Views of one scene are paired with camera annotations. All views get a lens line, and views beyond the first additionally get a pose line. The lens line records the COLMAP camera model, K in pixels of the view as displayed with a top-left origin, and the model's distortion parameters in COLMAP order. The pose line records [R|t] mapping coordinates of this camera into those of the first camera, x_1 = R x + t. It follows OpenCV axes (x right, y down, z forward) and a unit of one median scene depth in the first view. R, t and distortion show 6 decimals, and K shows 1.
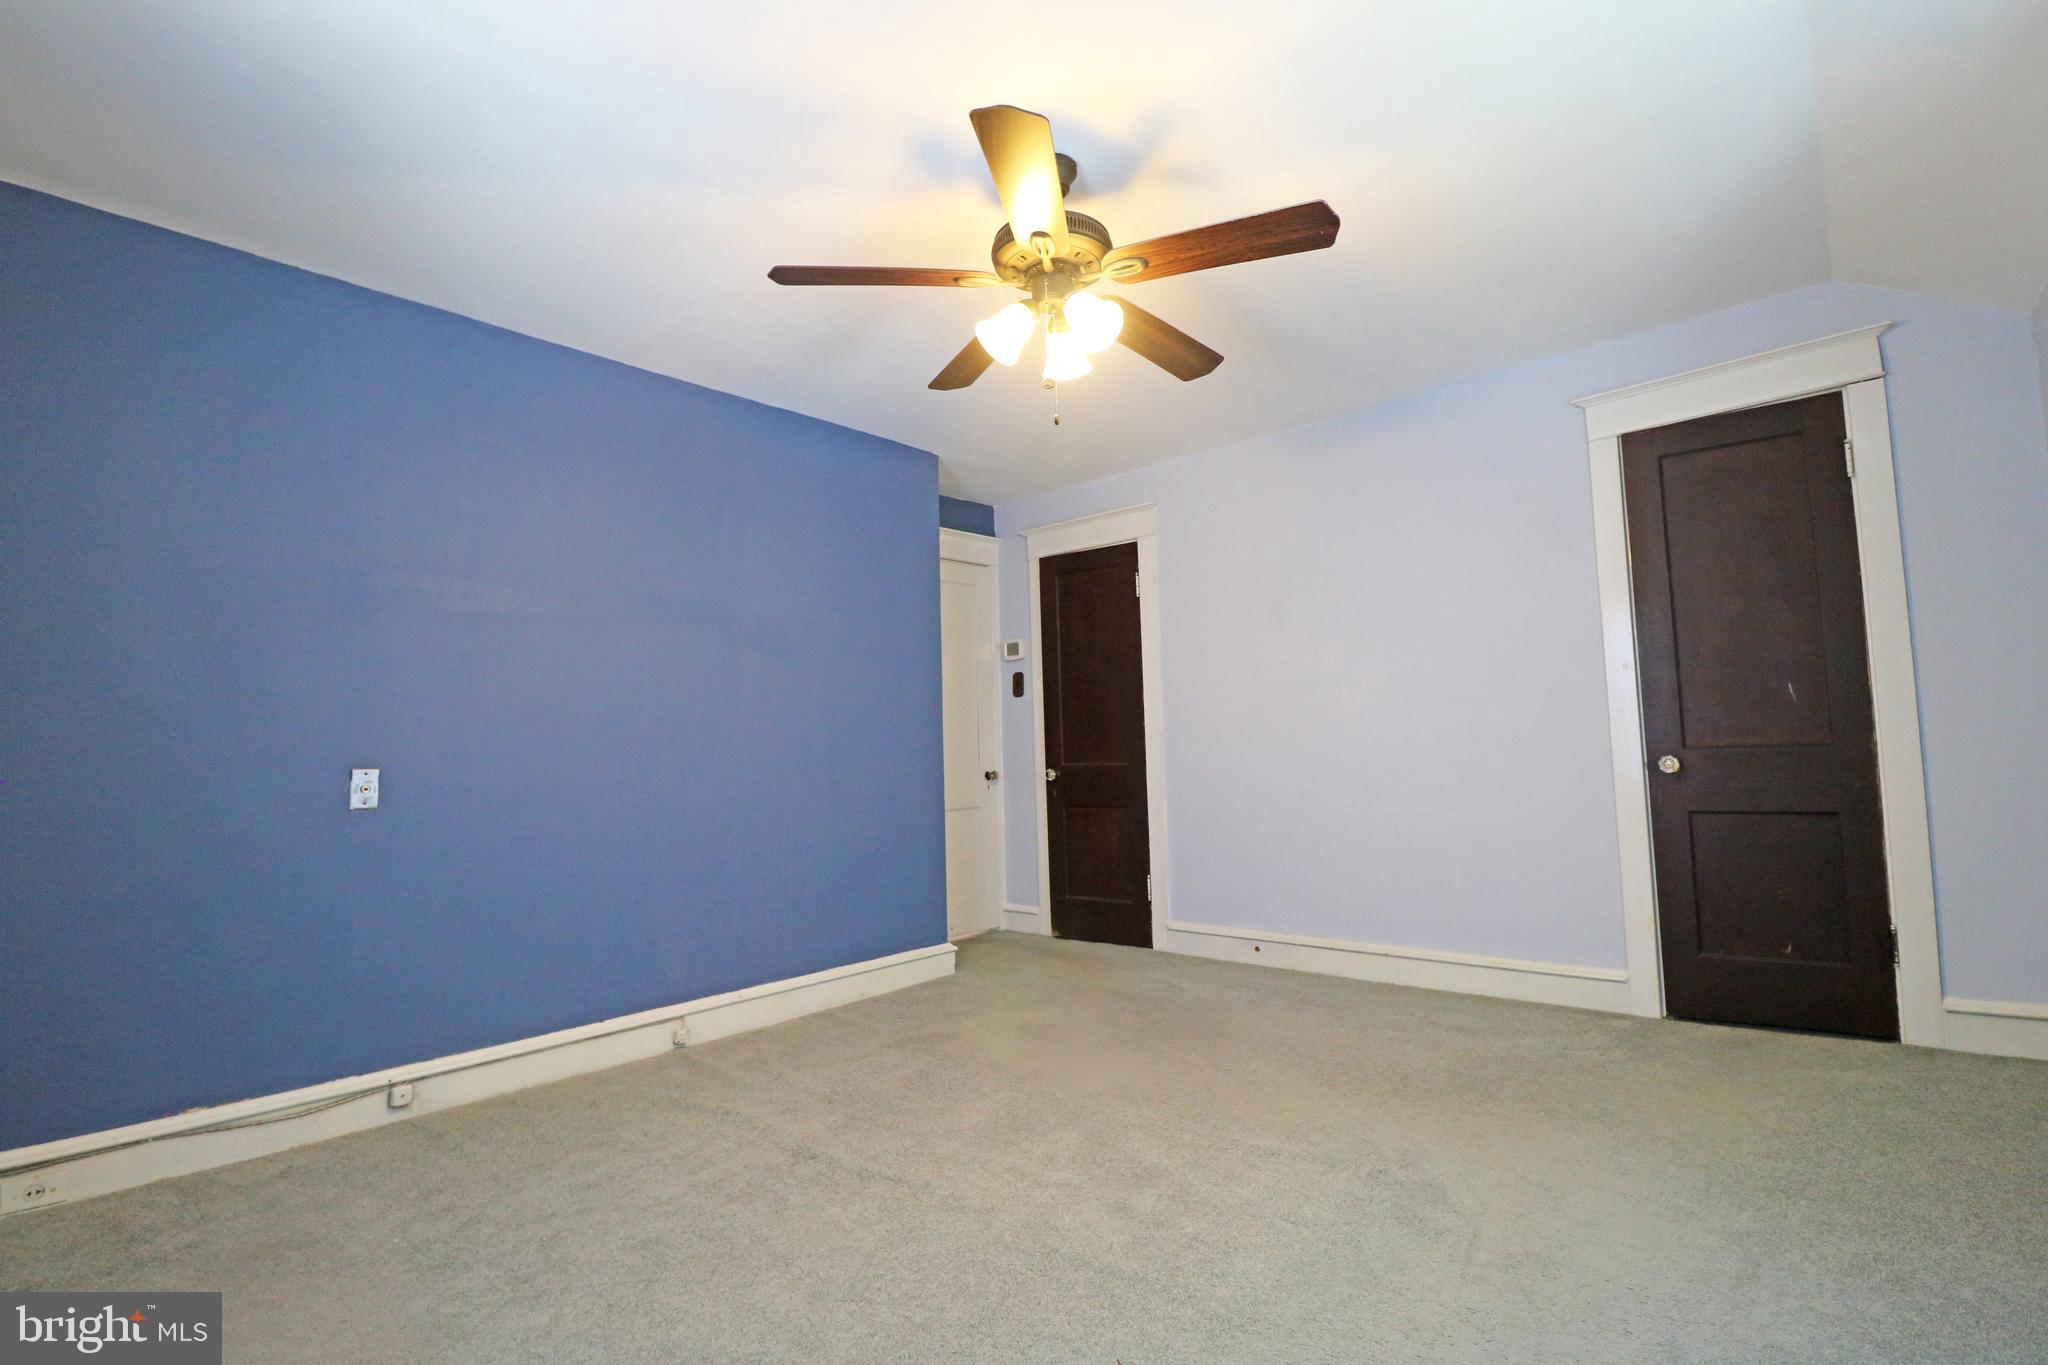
lens RADIAL K [[954.1, 0, 1037.1], [0, 954.1, 682.5], [0, 0, 1]] dist [0.001311, -0.015928]
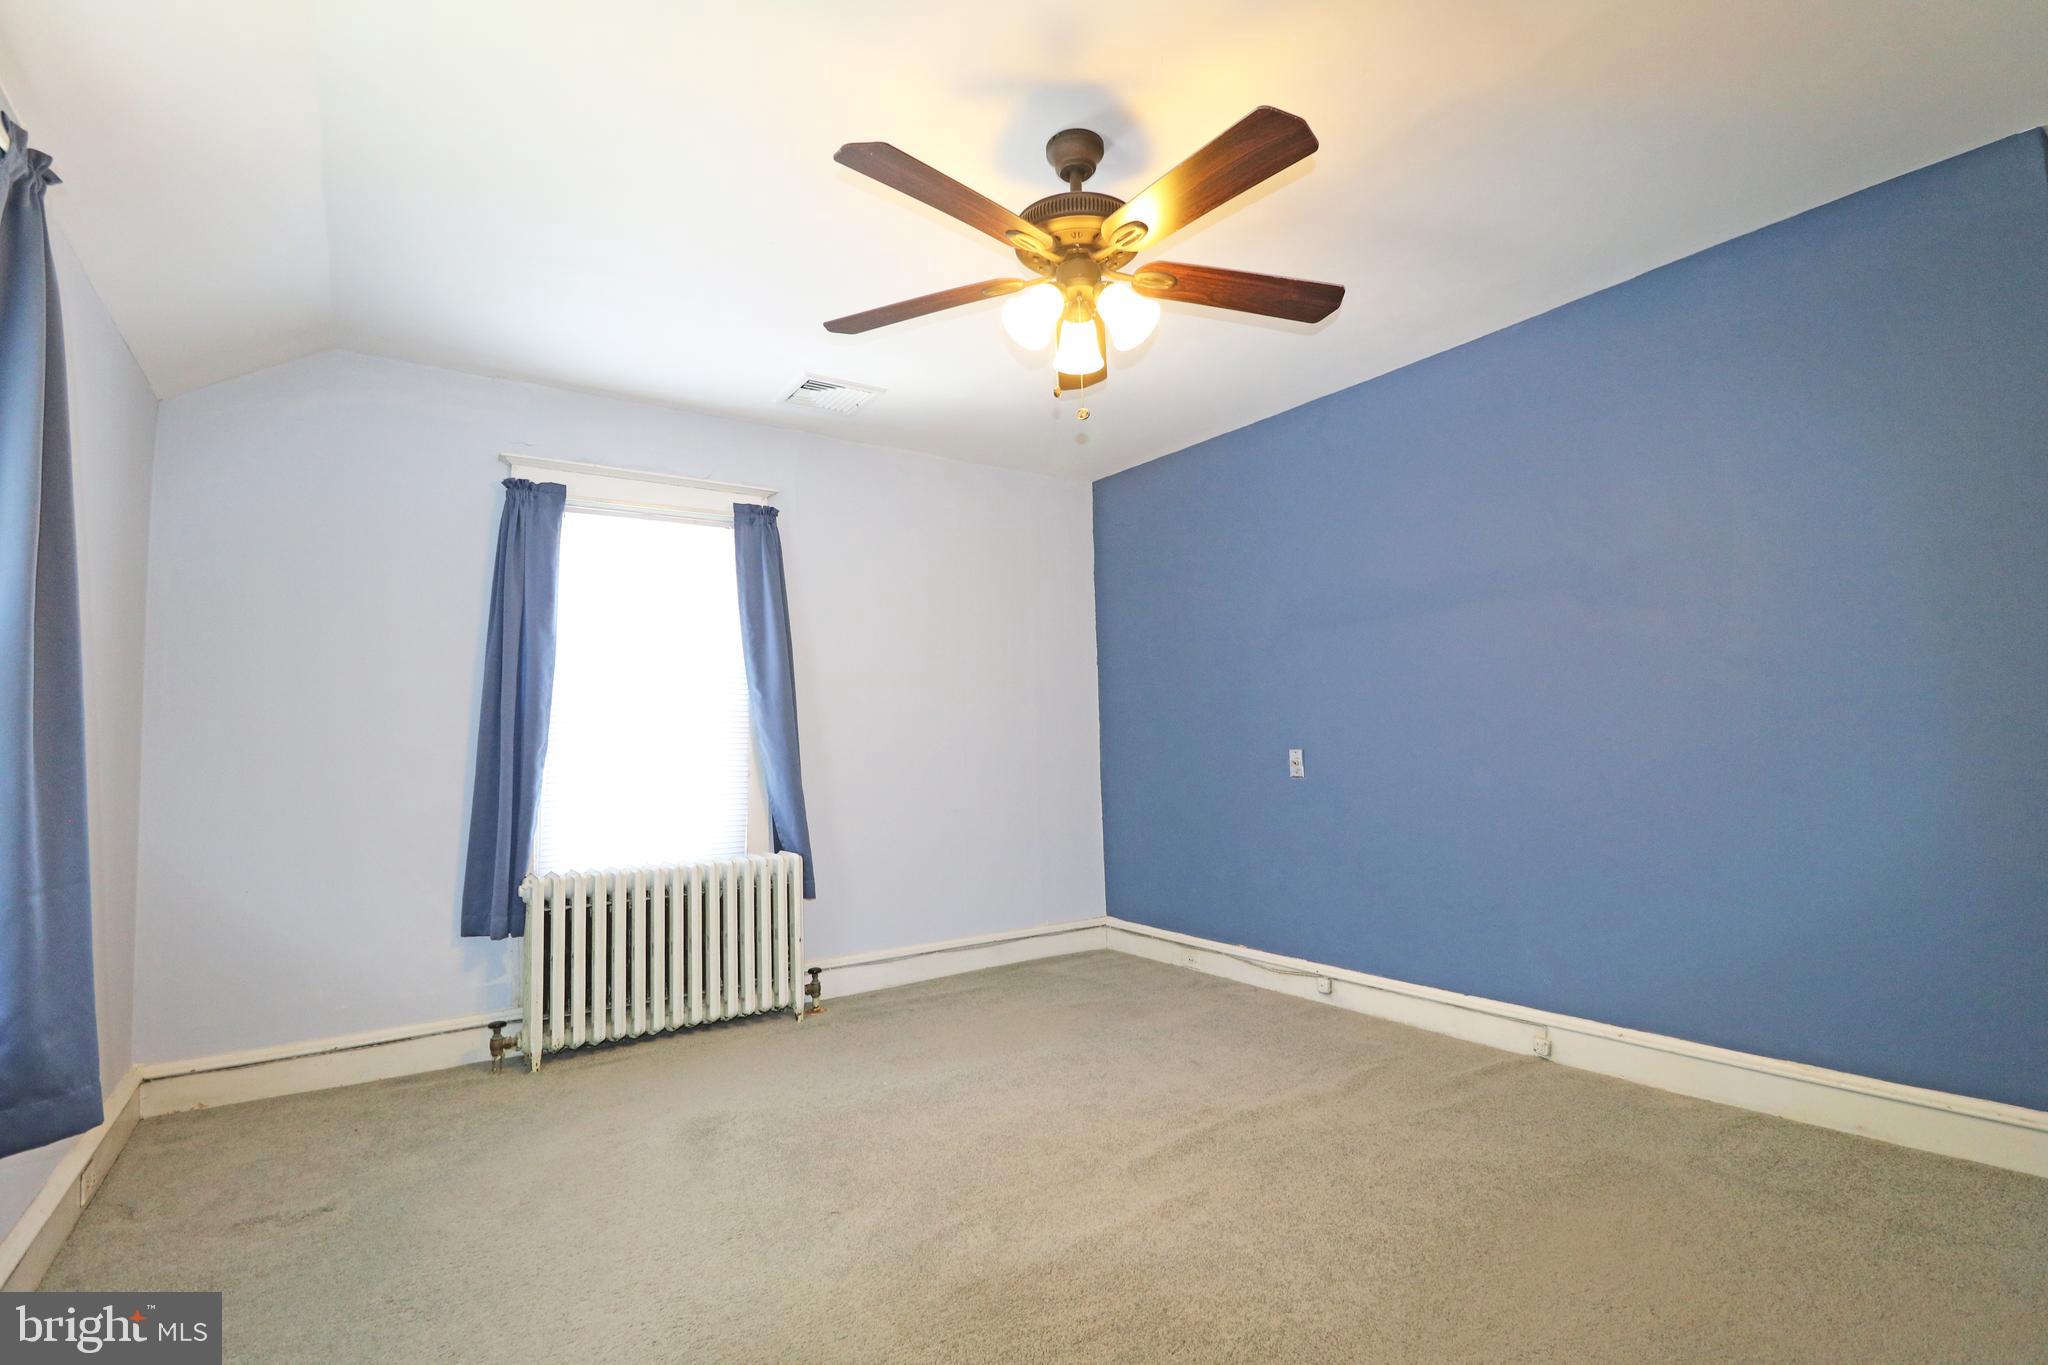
lens RADIAL K [[954.1, 0, 1037.1], [0, 954.1, 682.5], [0, 0, 1]] dist [0.001311, -0.015928]
pose [[-0.242093, -0.025161, -0.969927, 0.797036], [0.093782, 0.994376, -0.049203, 0.024421], [0.965710, -0.102873, -0.238372, 0.980535]]
